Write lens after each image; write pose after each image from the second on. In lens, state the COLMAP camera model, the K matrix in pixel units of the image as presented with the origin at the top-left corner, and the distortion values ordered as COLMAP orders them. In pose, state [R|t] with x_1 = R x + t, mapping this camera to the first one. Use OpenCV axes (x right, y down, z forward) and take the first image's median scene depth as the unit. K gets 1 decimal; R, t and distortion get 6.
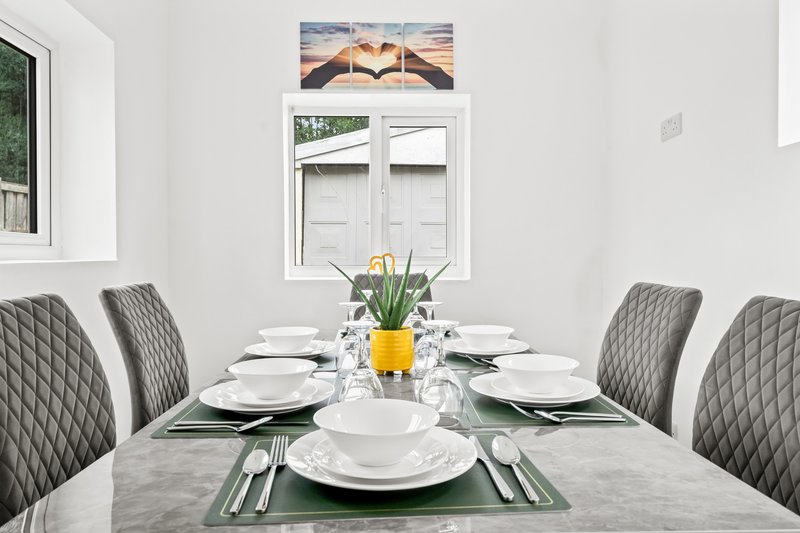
lens RADIAL K [[555.4, 0, 400.0], [0, 555.4, 266.5], [0, 0, 1]] dist [0.006361, 0.005749]
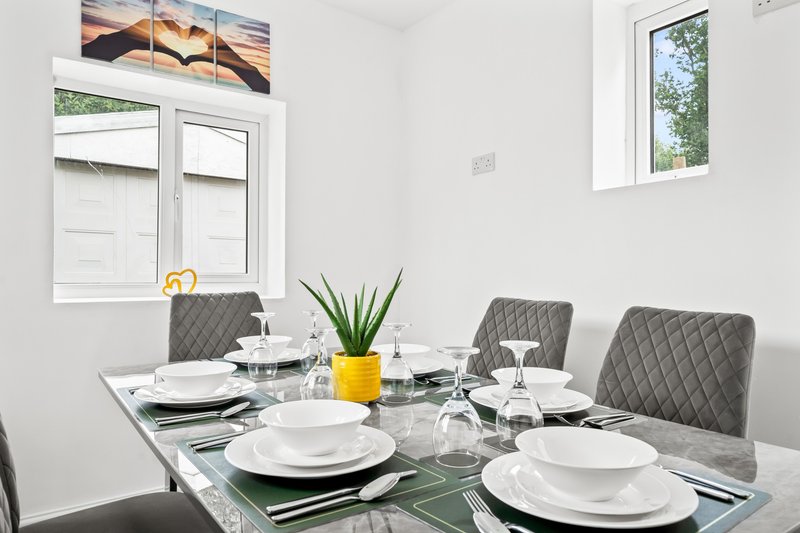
lens RADIAL K [[555.4, 0, 400.0], [0, 555.4, 266.5], [0, 0, 1]] dist [0.006361, 0.005749]
pose [[0.824069, 0.010645, 0.566390, -0.249547], [0.004945, 0.999650, -0.025982, -0.004256], [-0.566468, 0.024212, 0.823728, 0.115483]]
